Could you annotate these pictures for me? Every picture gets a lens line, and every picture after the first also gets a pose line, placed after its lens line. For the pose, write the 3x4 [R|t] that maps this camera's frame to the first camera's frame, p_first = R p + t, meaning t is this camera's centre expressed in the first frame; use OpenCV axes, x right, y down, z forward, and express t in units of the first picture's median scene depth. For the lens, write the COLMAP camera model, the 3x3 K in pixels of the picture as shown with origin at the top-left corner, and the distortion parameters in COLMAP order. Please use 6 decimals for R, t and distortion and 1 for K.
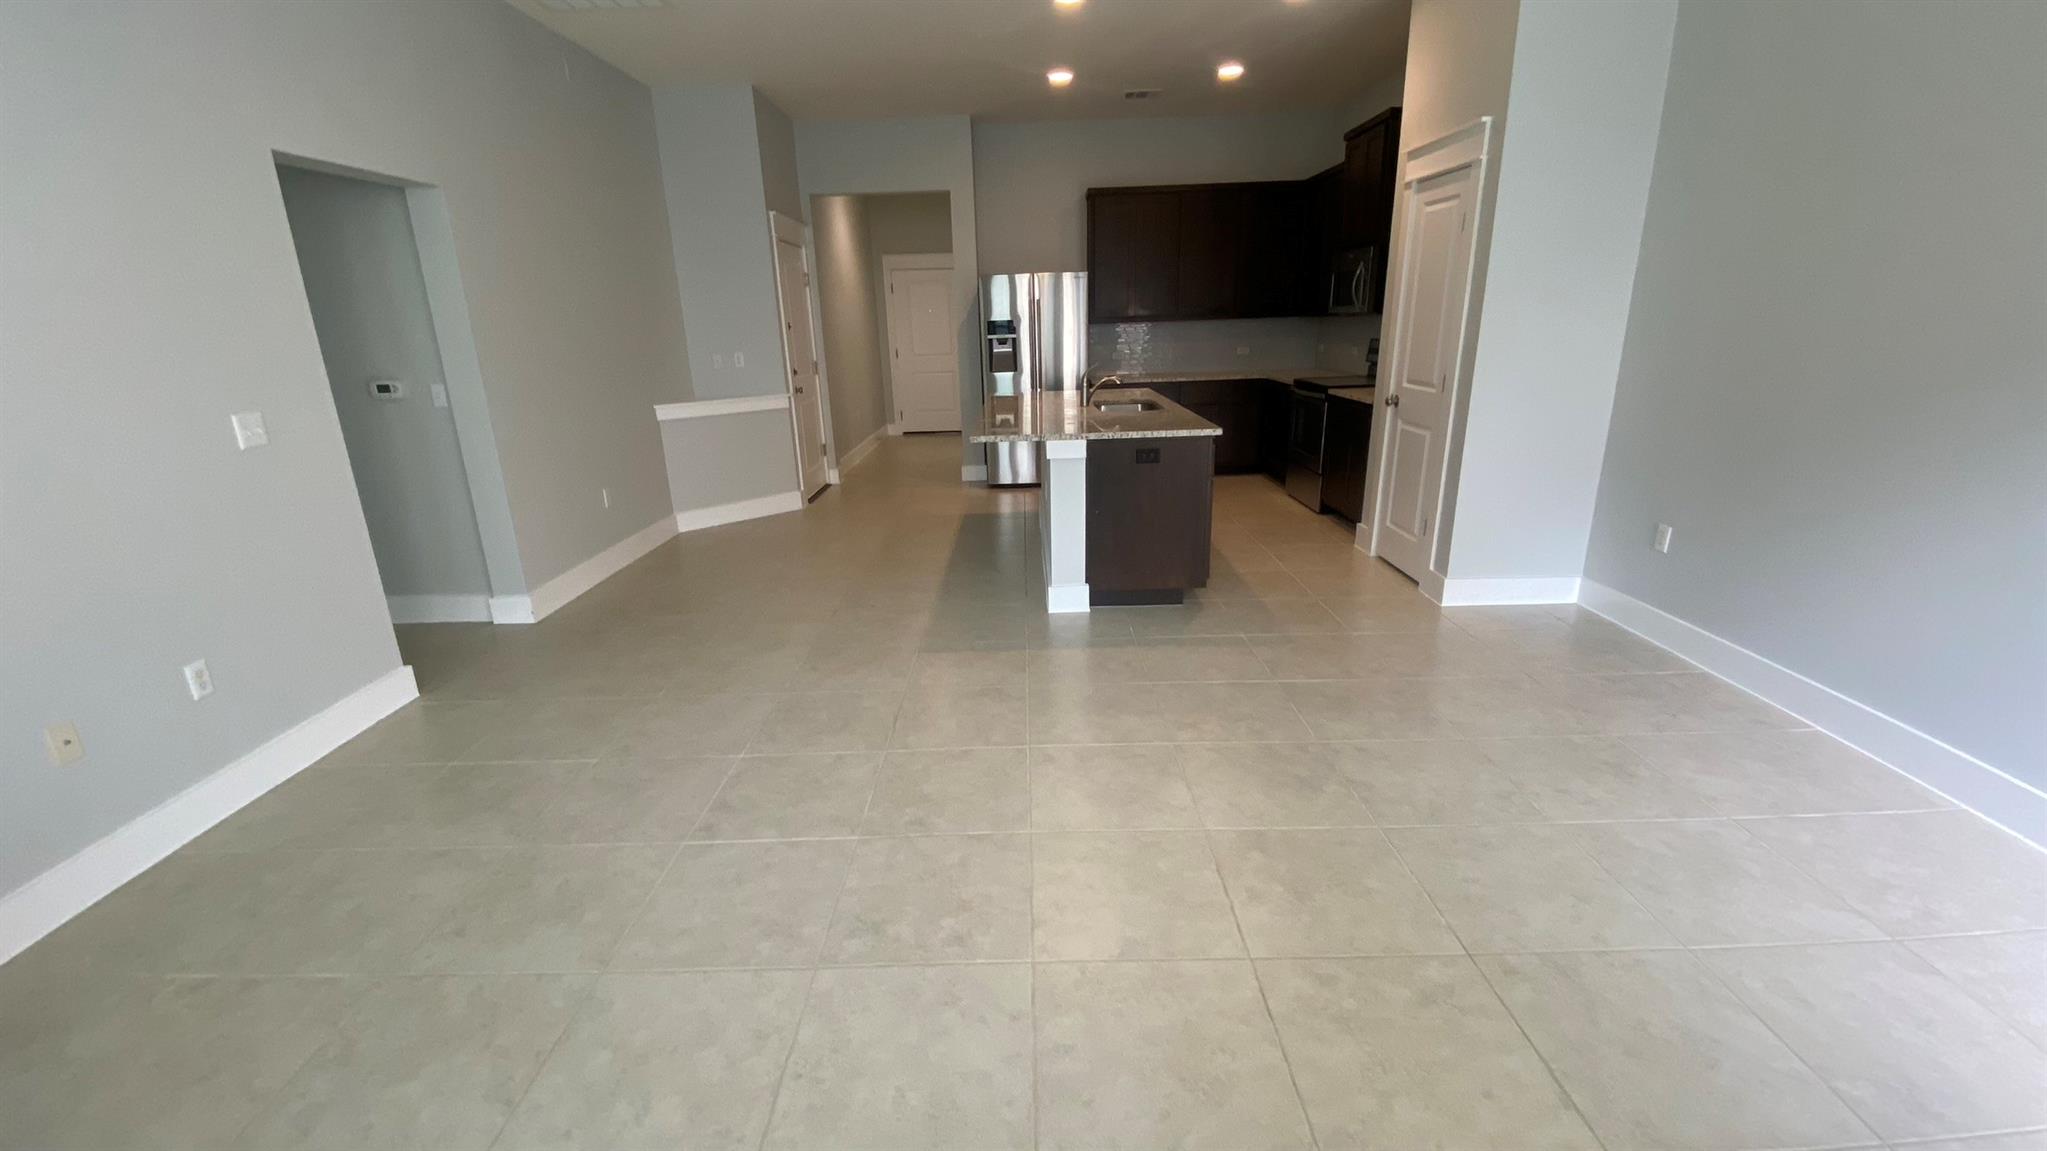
lens RADIAL K [[829.7, 0, 1022.8], [0, 829.7, 570.2], [0, 0, 1]] dist [0.046467, -0.033050]
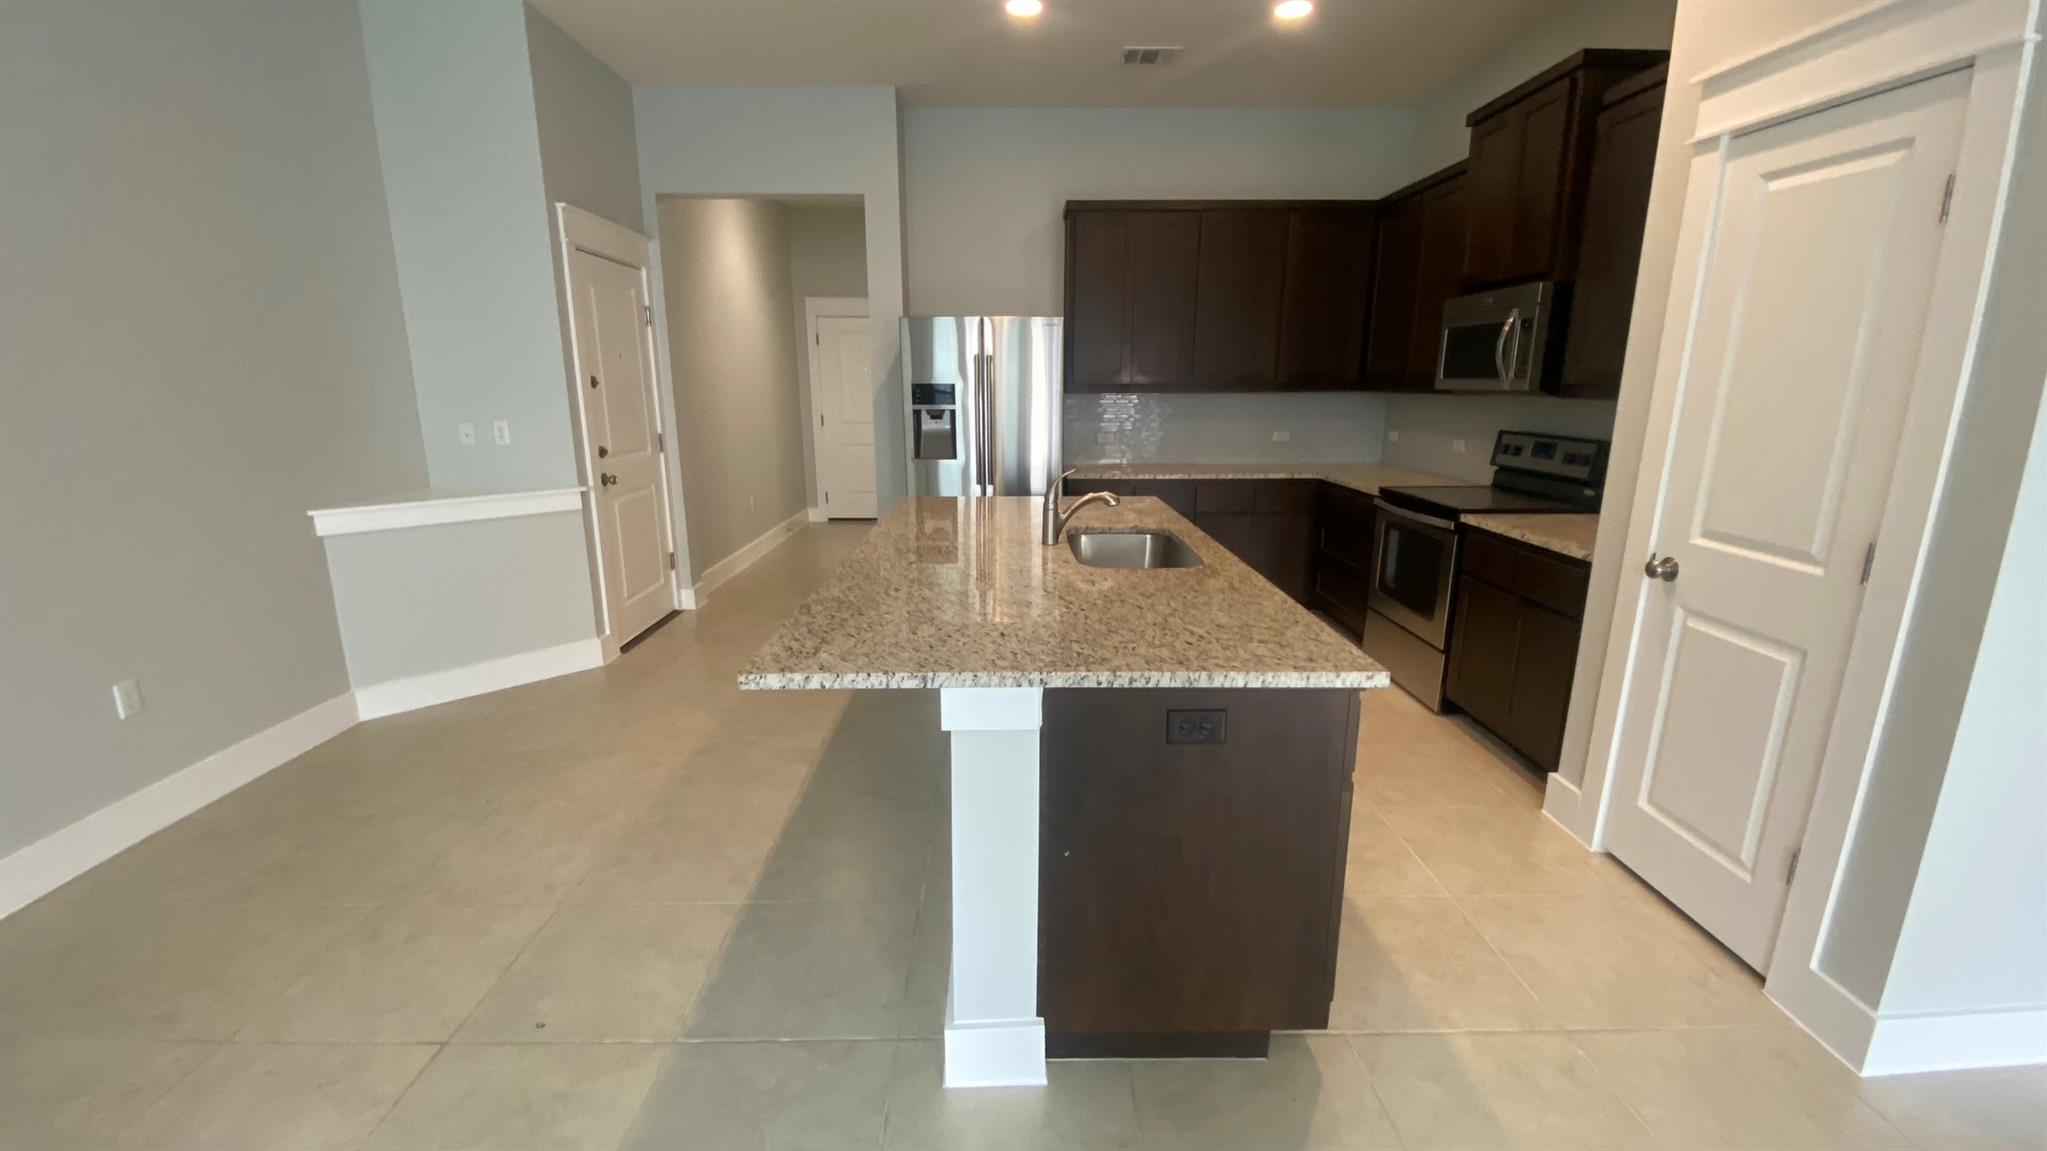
lens RADIAL K [[829.7, 0, 1022.8], [0, 829.7, 570.2], [0, 0, 1]] dist [0.046467, -0.033050]
pose [[0.999293, 0.024469, 0.028532, 0.033547], [-0.022399, 0.997243, -0.070751, -0.113955], [-0.030184, 0.070062, 0.997086, 0.371019]]
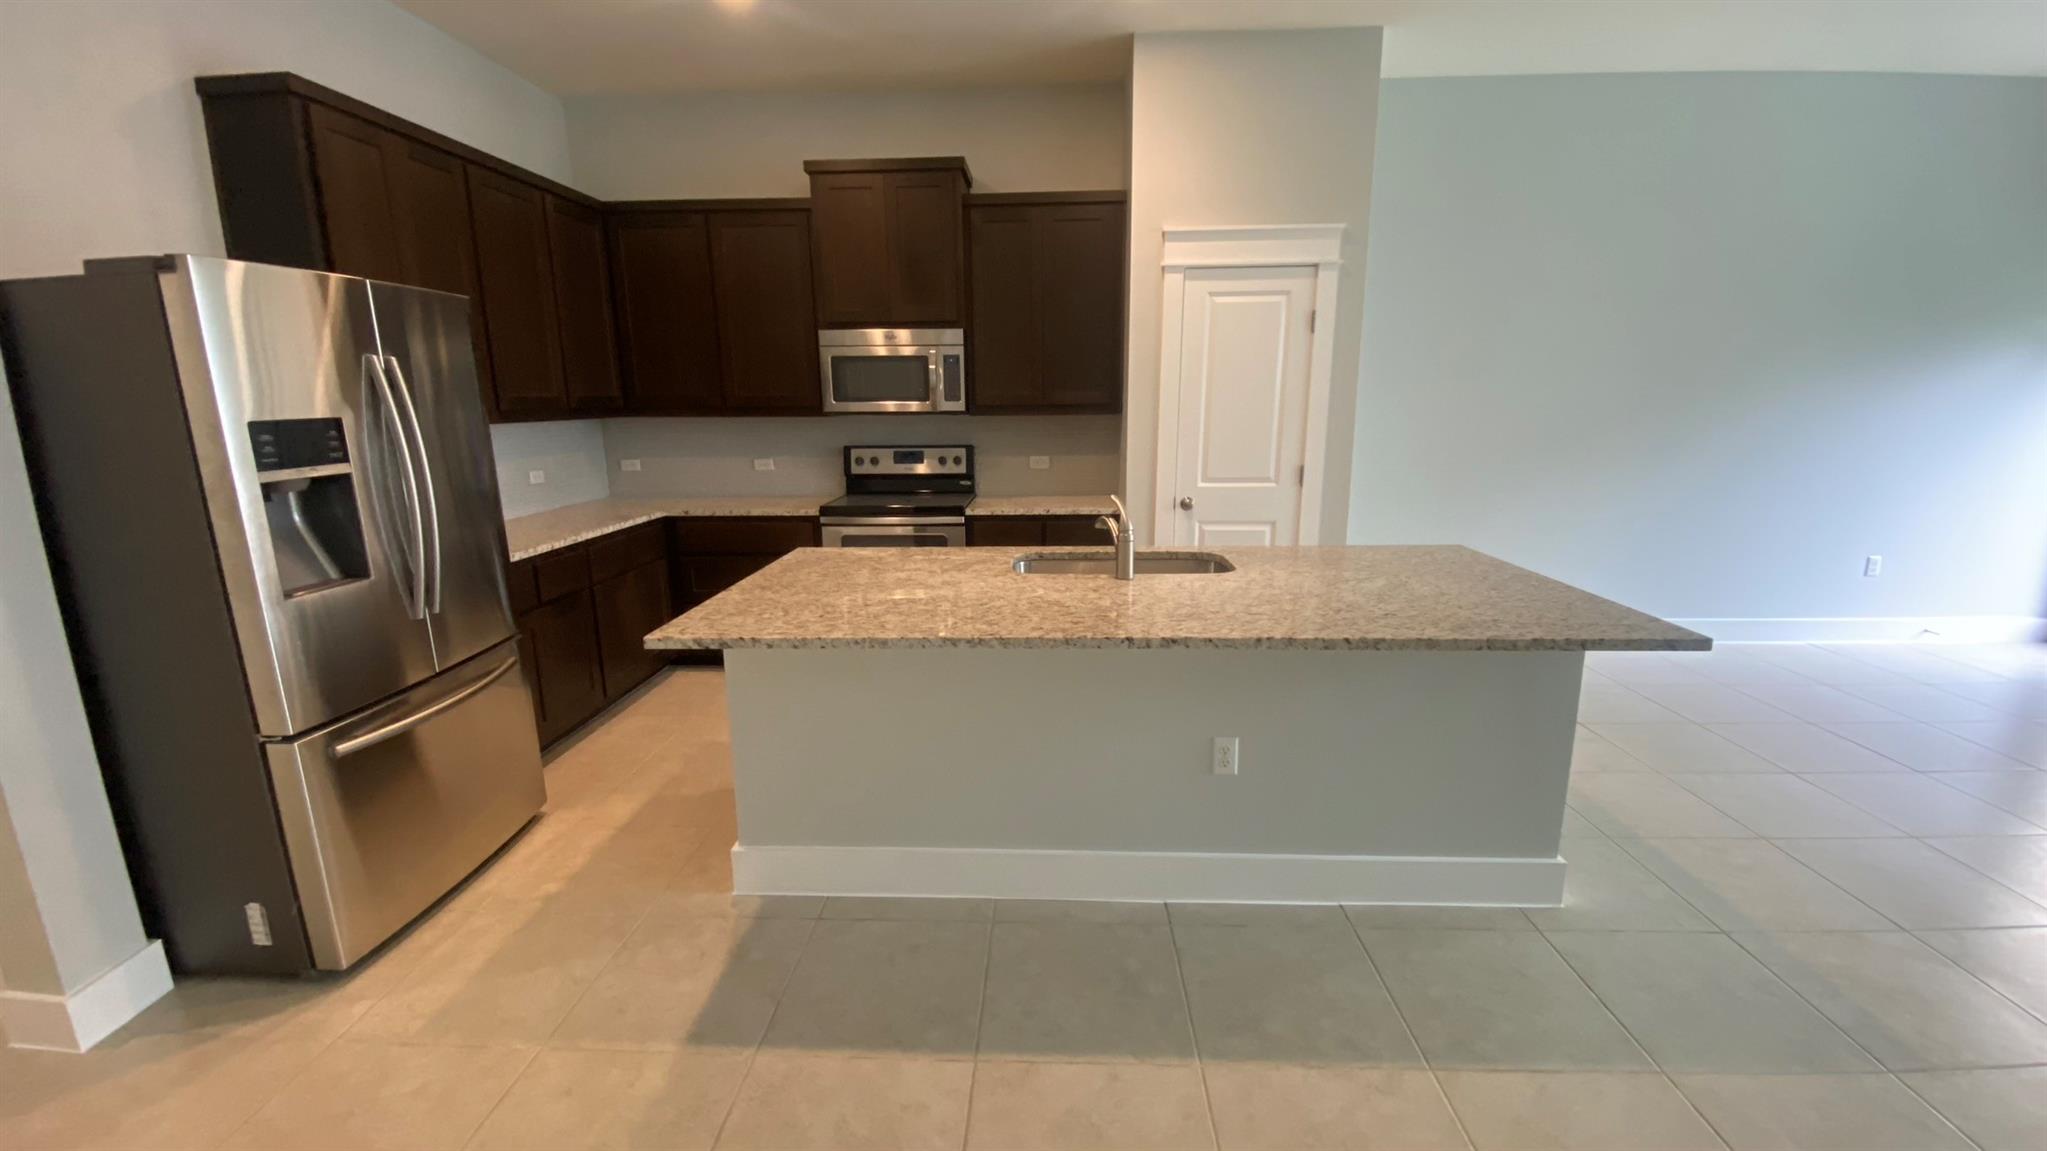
lens RADIAL K [[829.7, 0, 1022.8], [0, 829.7, 570.2], [0, 0, 1]] dist [0.046467, -0.033050]
pose [[0.045075, -0.176603, 0.983249, -0.332093], [0.300984, 0.940915, 0.155201, -0.237673], [-0.952563, 0.288947, 0.095567, 0.803993]]
